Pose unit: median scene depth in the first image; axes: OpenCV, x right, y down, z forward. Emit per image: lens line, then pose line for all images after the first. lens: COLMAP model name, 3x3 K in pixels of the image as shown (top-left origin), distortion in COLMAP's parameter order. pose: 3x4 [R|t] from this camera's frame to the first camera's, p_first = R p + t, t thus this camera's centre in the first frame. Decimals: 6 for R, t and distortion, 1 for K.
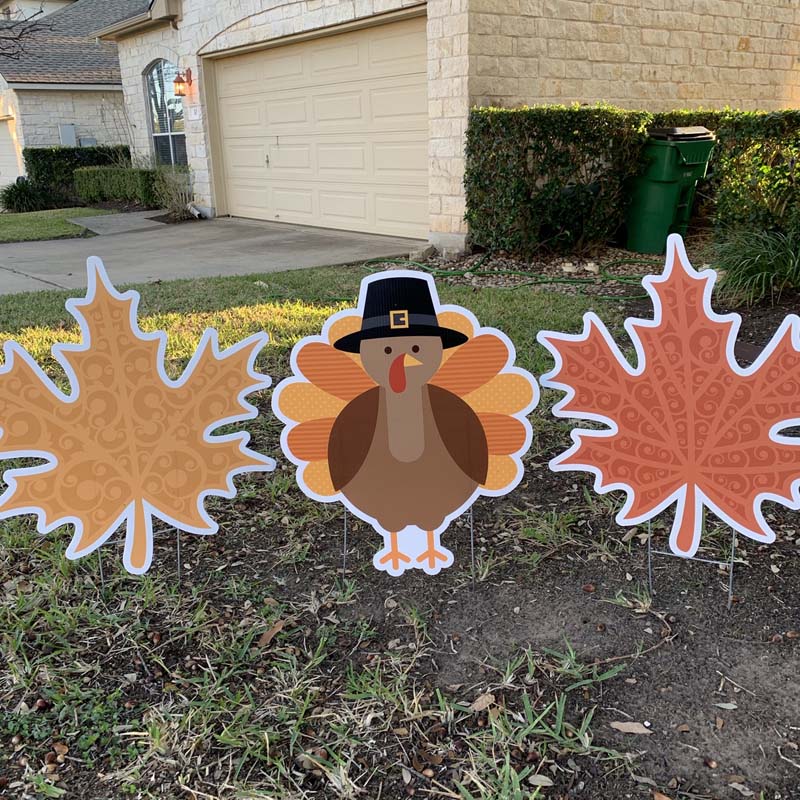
lens RADIAL K [[836.4, 0, 405.2], [0, 836.4, 396.5], [0, 0, 1]] dist [0.002163, 0.000000]
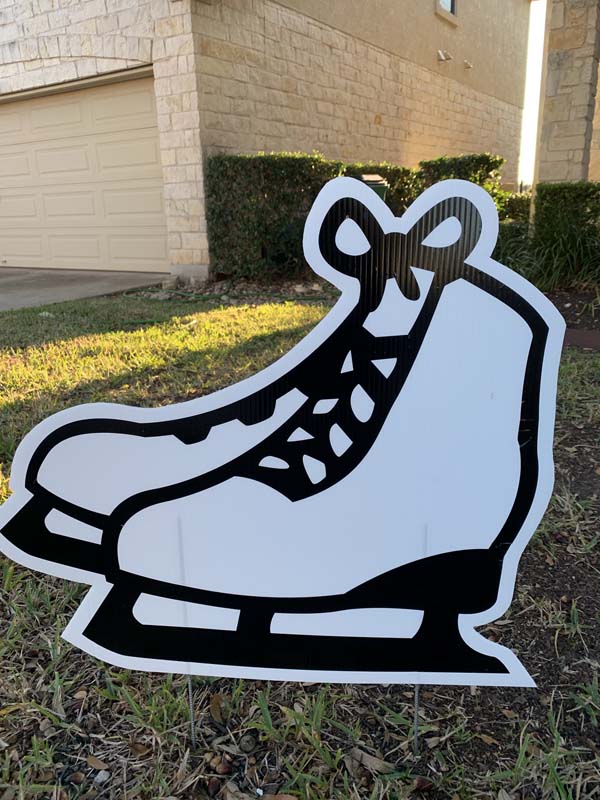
lens RADIAL K [[628.0, 0, 303.1], [0, 628.0, 401.9], [0, 0, 1]] dist [-0.013087, 0.009296]
pose [[0.934635, -0.110700, 0.337939, -0.117534], [0.110081, 0.993700, 0.021060, -0.007005], [-0.338141, 0.017518, 0.940933, 0.129169]]
